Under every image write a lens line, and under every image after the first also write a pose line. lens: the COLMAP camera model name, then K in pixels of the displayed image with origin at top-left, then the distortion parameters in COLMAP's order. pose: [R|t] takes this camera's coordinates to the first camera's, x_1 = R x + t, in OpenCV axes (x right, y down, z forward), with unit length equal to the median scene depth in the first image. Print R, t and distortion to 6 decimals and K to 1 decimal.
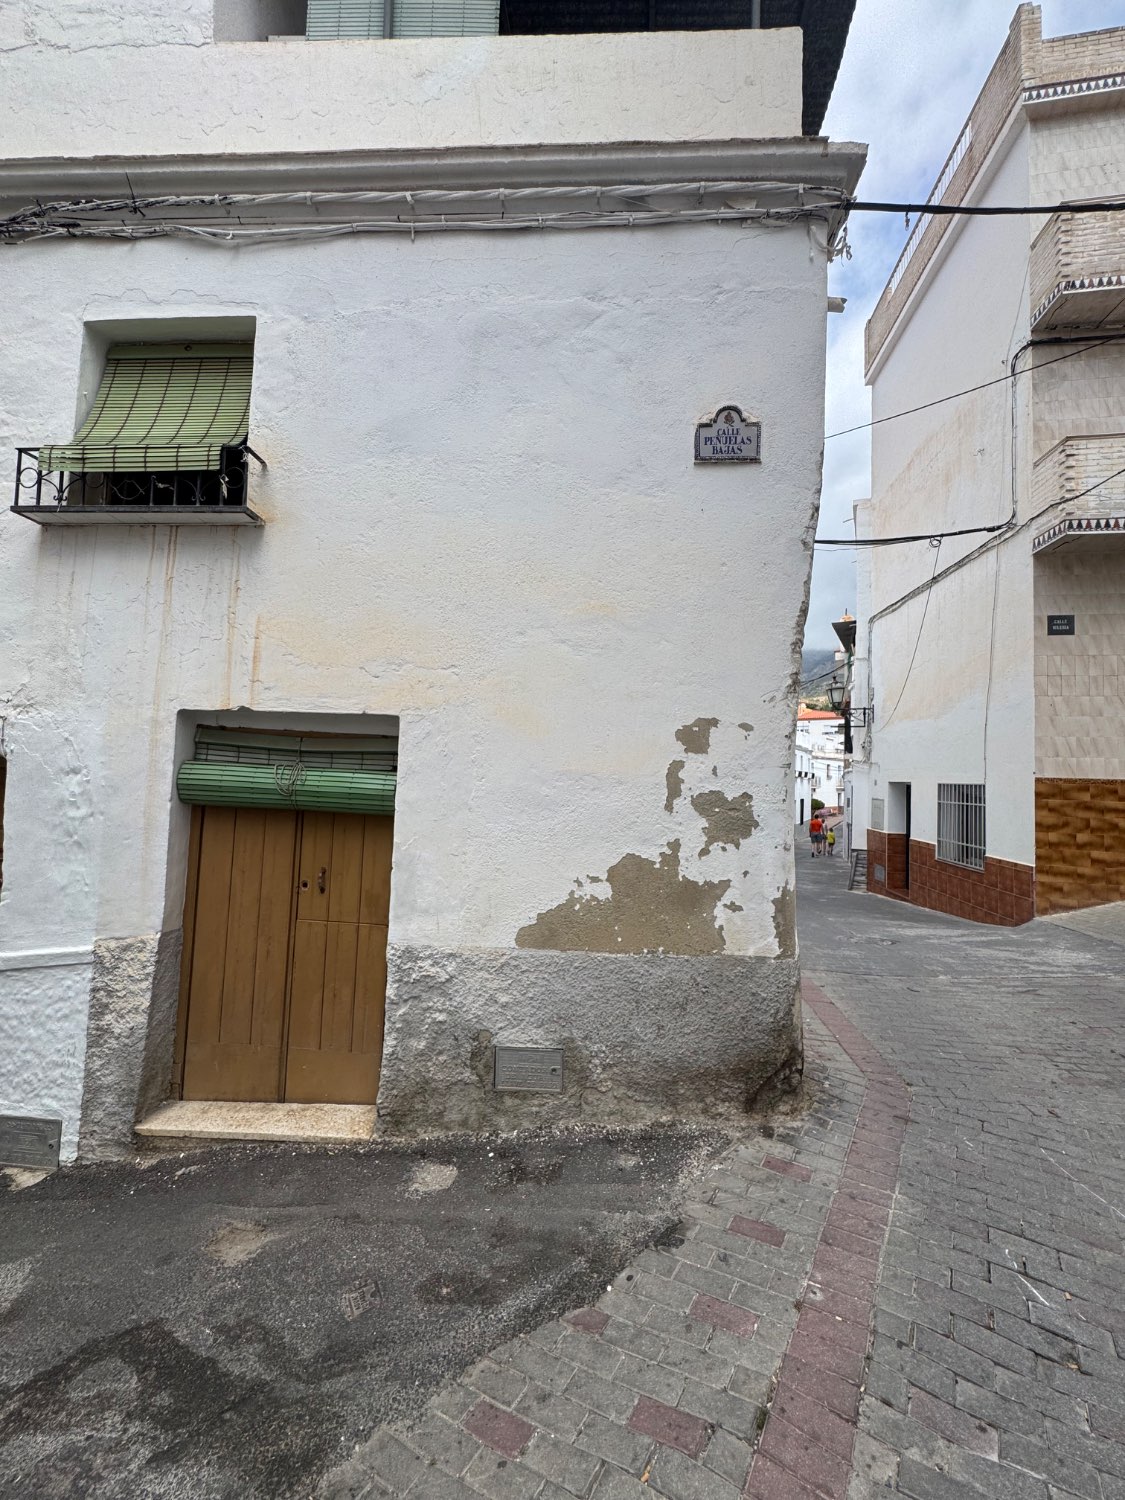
lens RADIAL K [[596.0, 0, 560.3], [0, 596.0, 747.6], [0, 0, 1]] dist [-0.005033, 0.000449]
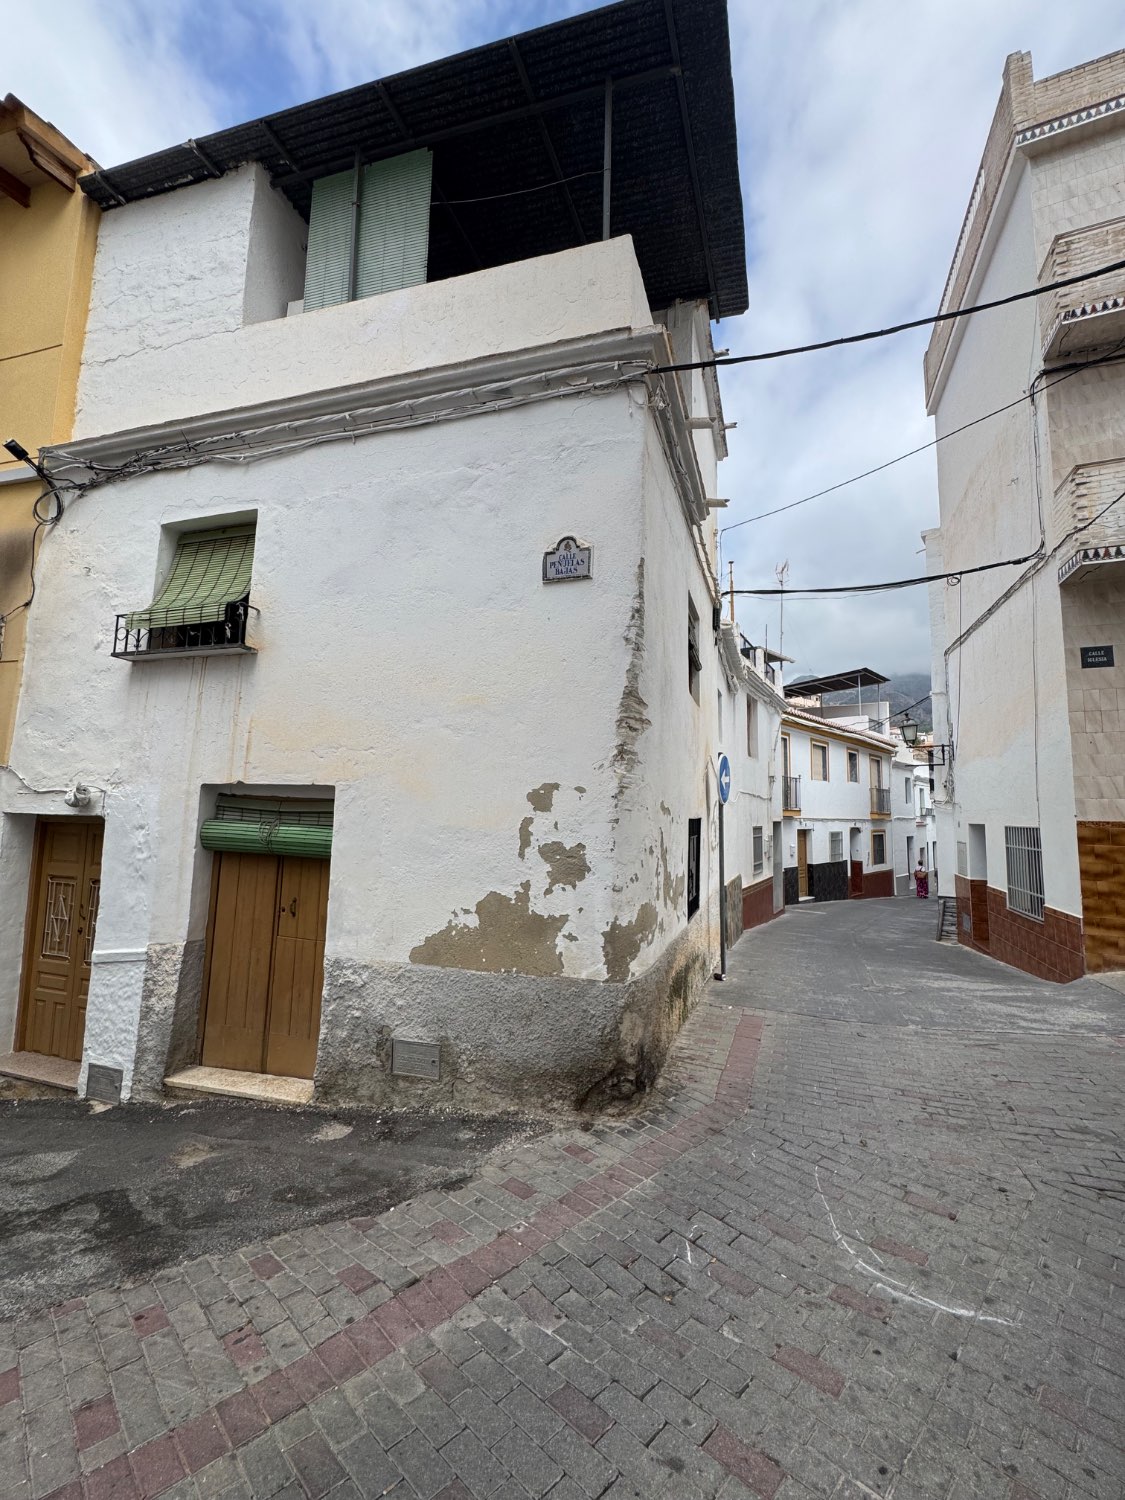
lens RADIAL K [[596.0, 0, 565.2], [0, 596.0, 747.4], [0, 0, 1]] dist [-0.005033, 0.000449]
pose [[0.974402, -0.033741, -0.222267, 0.539604], [0.018942, 0.997479, -0.068382, -0.036963], [0.224014, 0.062421, 0.972585, -0.210253]]
